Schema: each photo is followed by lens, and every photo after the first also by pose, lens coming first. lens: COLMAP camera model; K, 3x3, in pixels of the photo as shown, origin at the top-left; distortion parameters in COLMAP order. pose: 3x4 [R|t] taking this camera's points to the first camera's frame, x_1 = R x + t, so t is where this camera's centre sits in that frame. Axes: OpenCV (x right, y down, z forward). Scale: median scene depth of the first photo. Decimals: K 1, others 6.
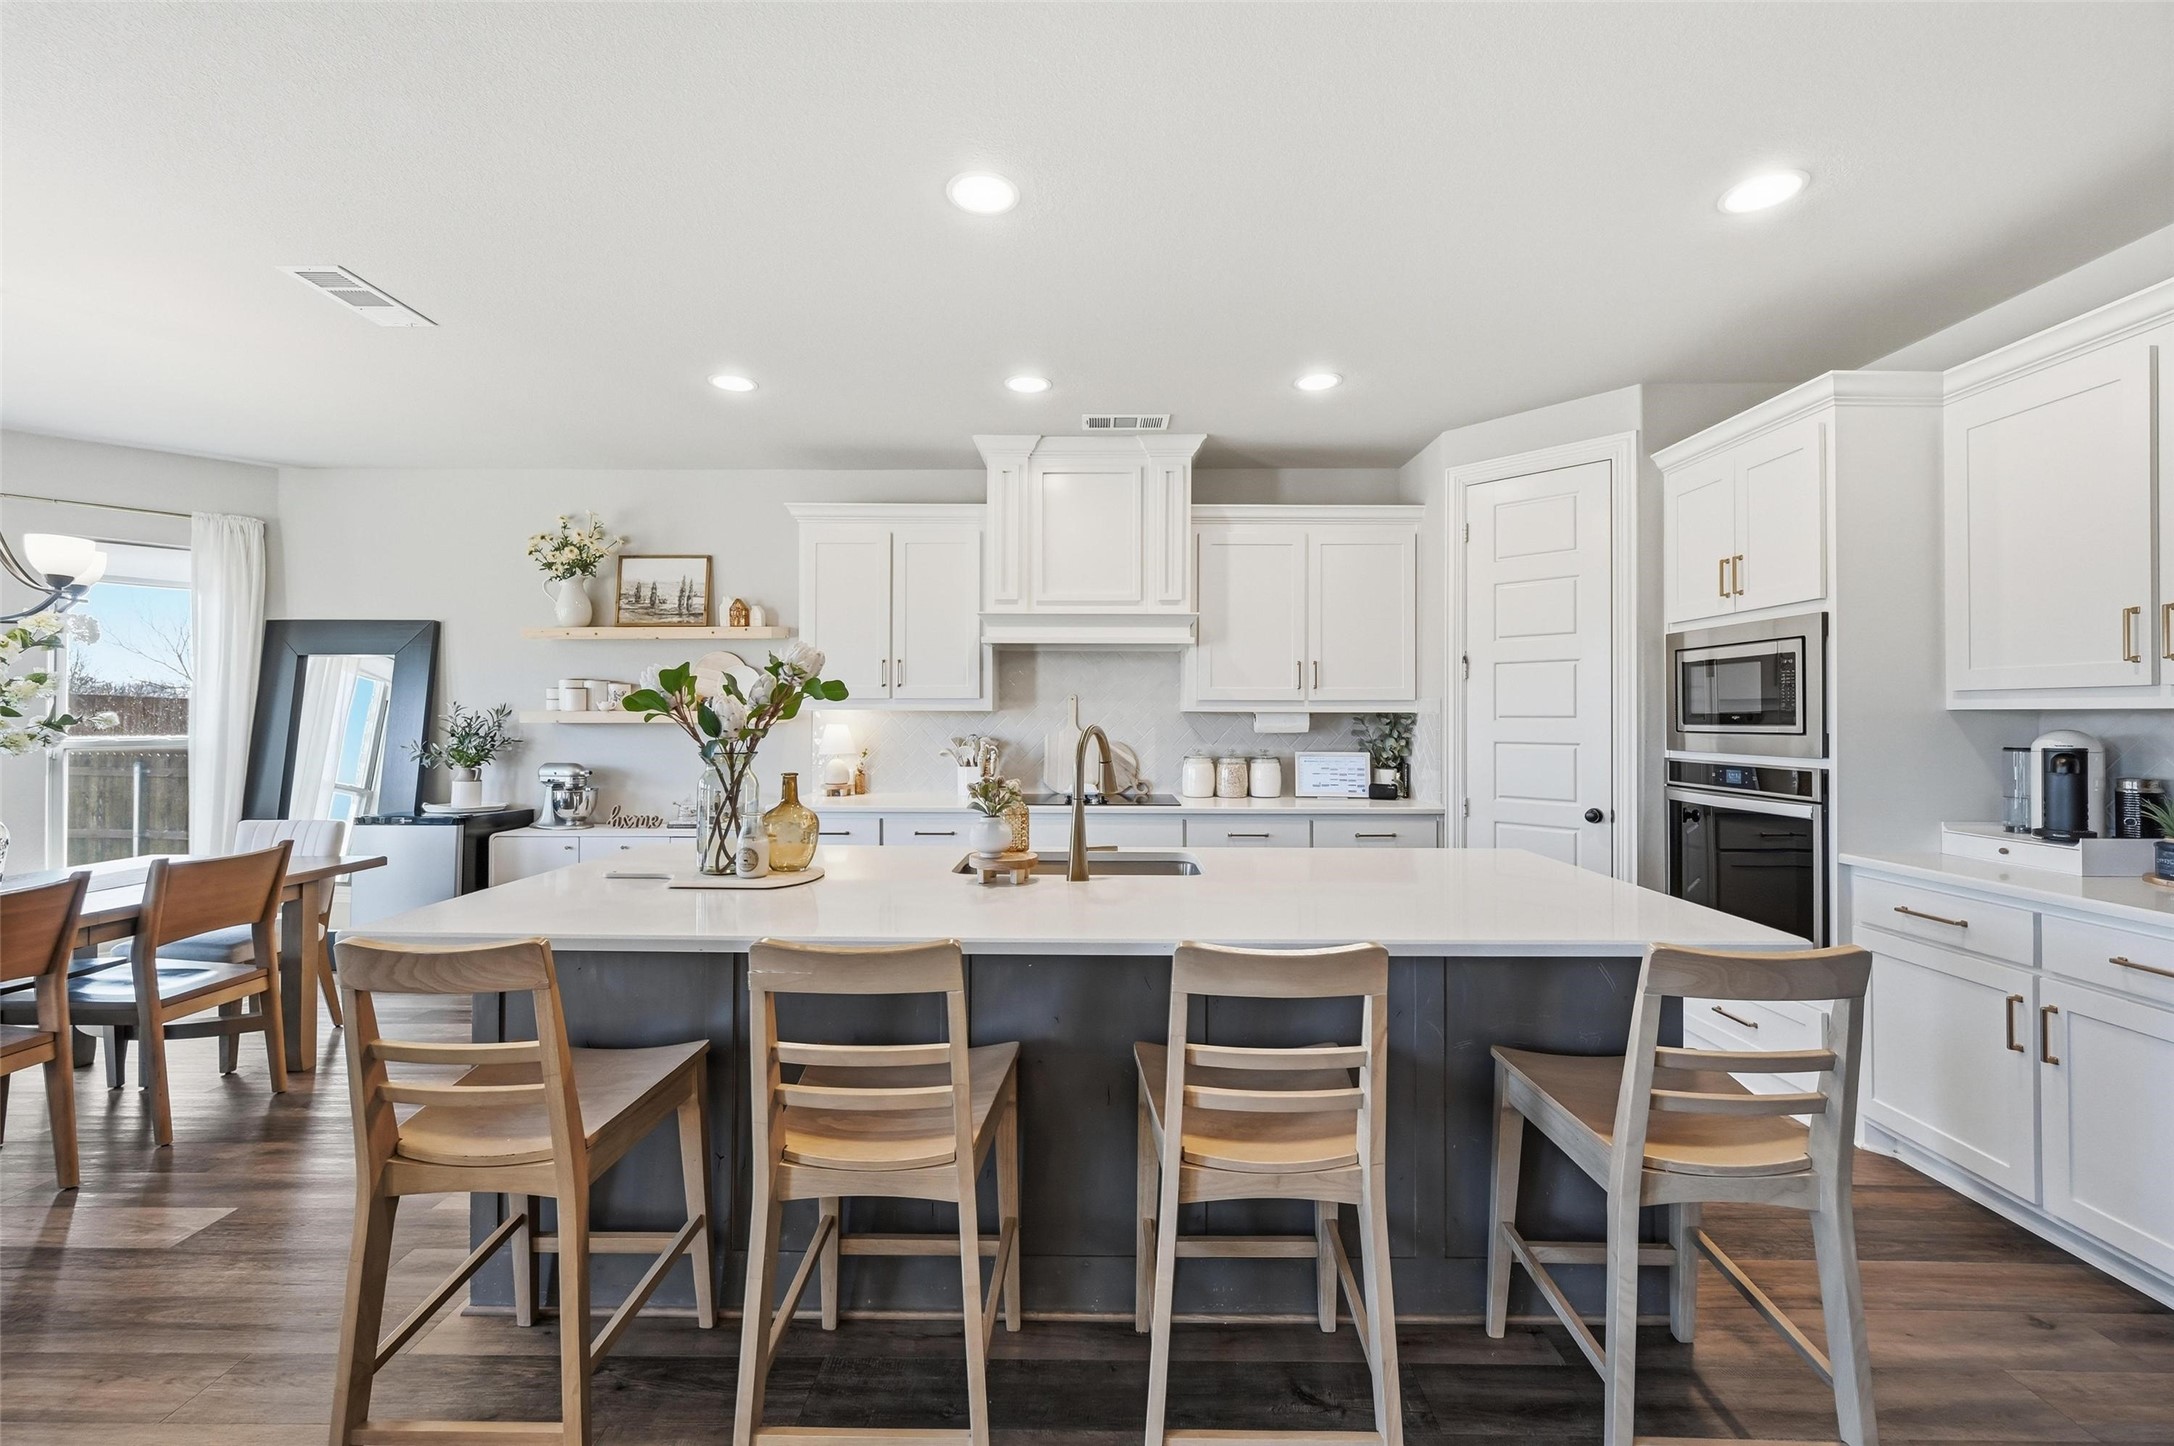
lens RADIAL K [[862.6, 0, 1092.3], [0, 862.6, 709.9], [0, 0, 1]] dist [0.000097, 0.000313]
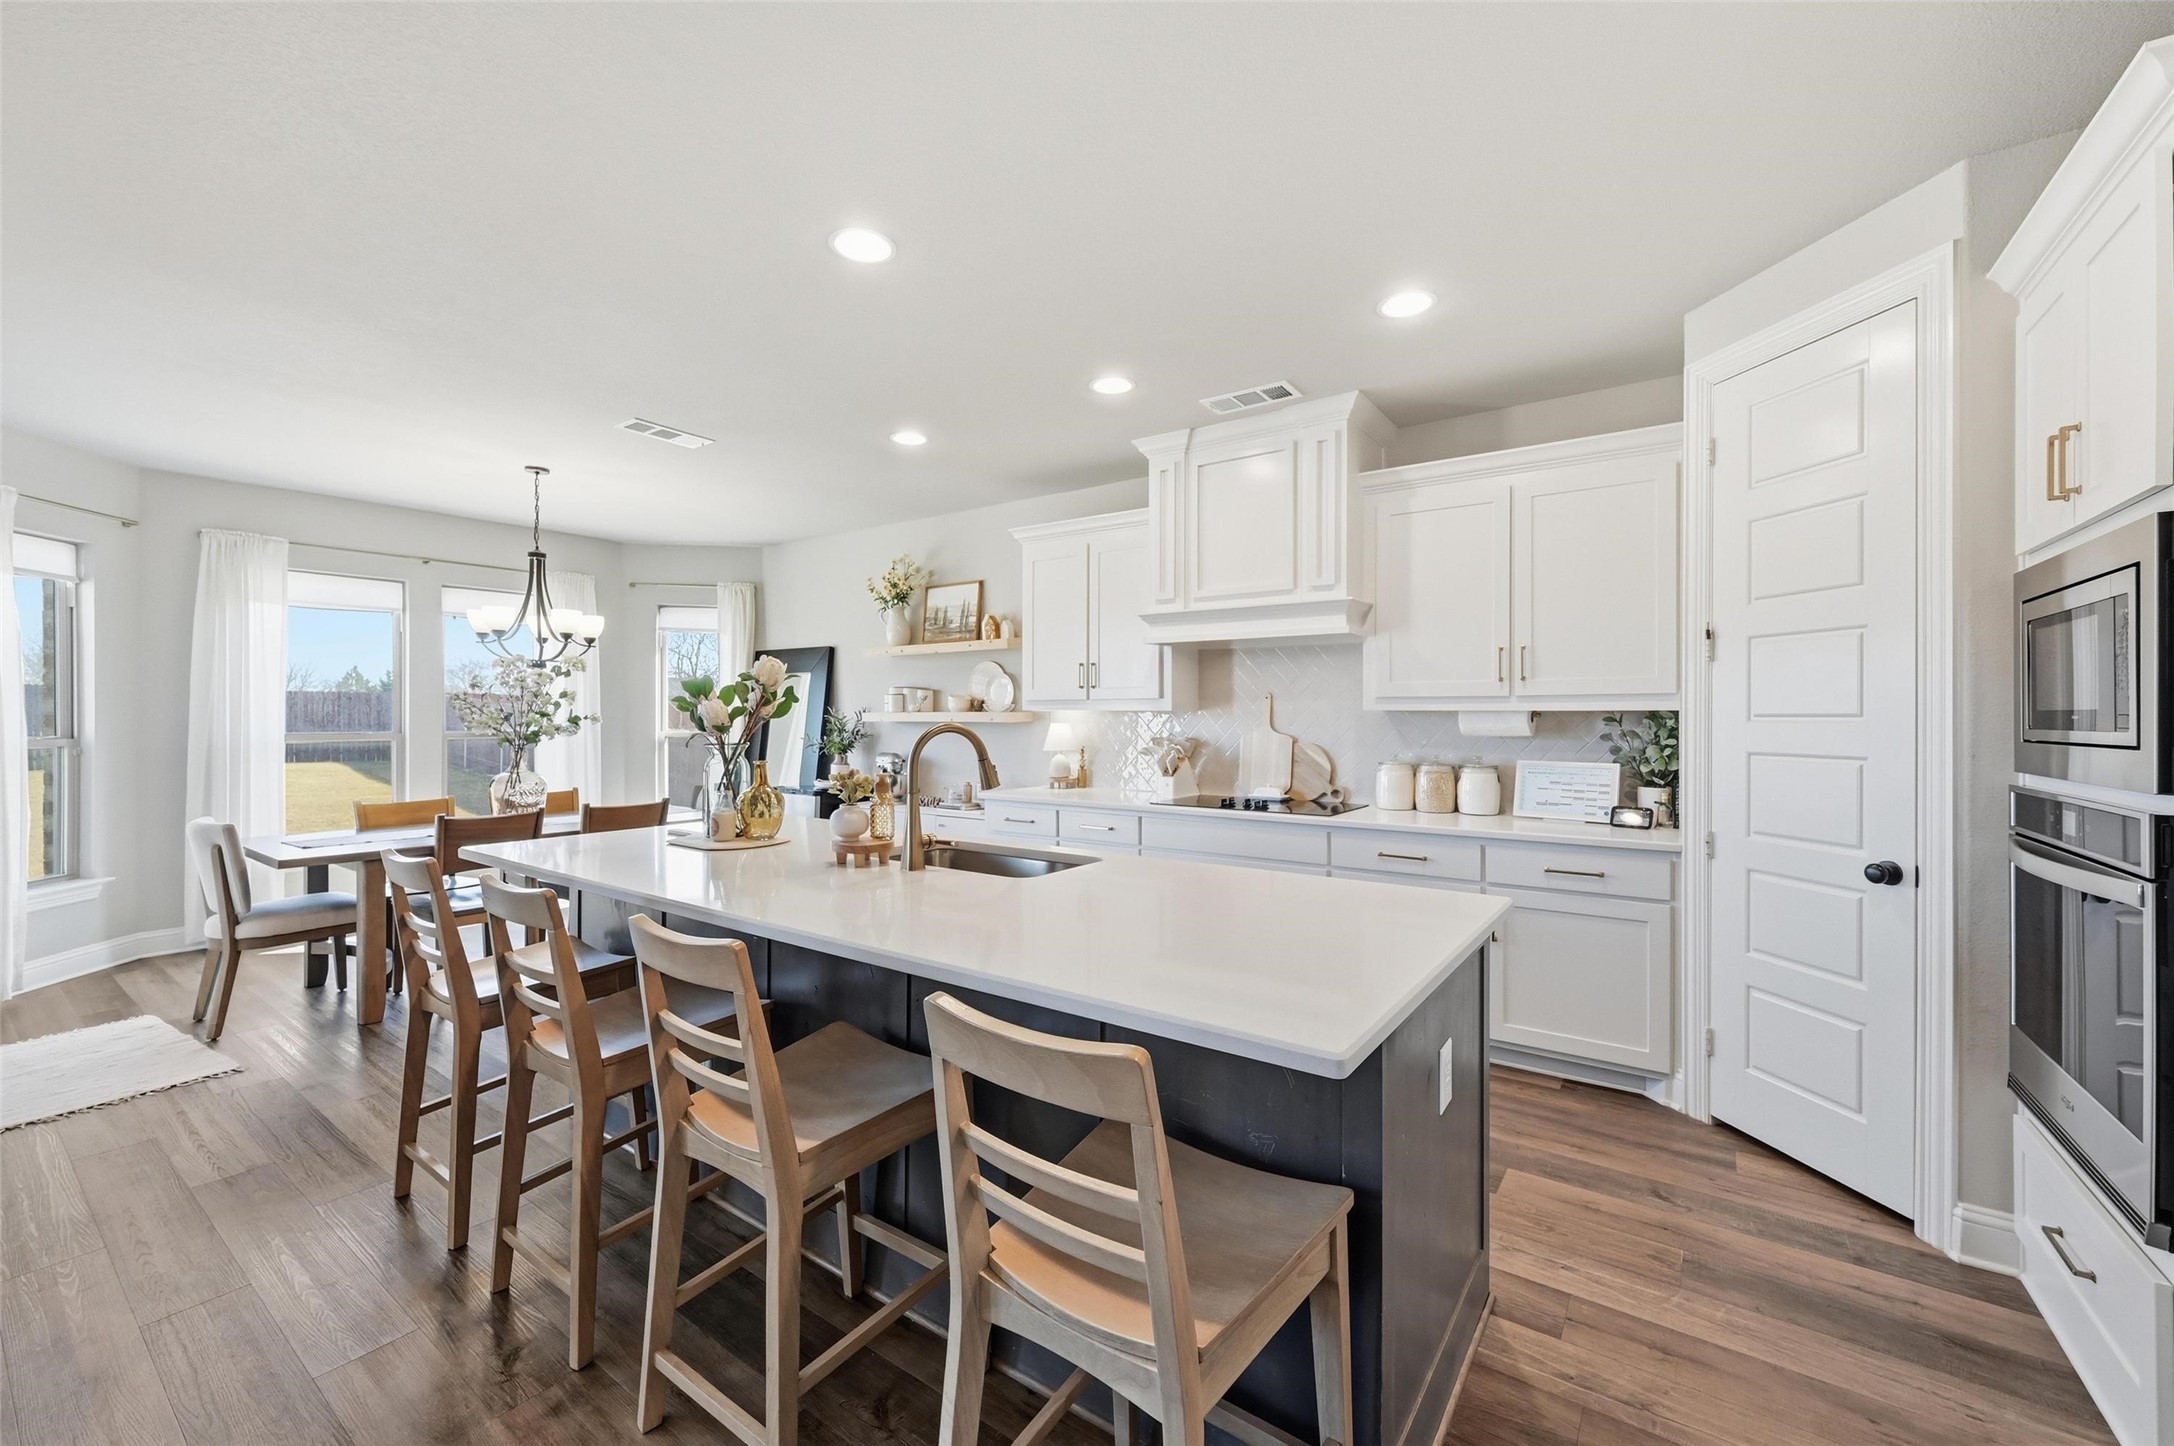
lens RADIAL K [[862.6, 0, 1093.0], [0, 862.6, 716.0], [0, 0, 1]] dist [0.000097, 0.000313]
pose [[0.820453, -0.000759, -0.571713, 0.374360], [0.004083, 0.999981, 0.004532, 0.002332], [0.571699, -0.006053, 0.820441, 0.123690]]
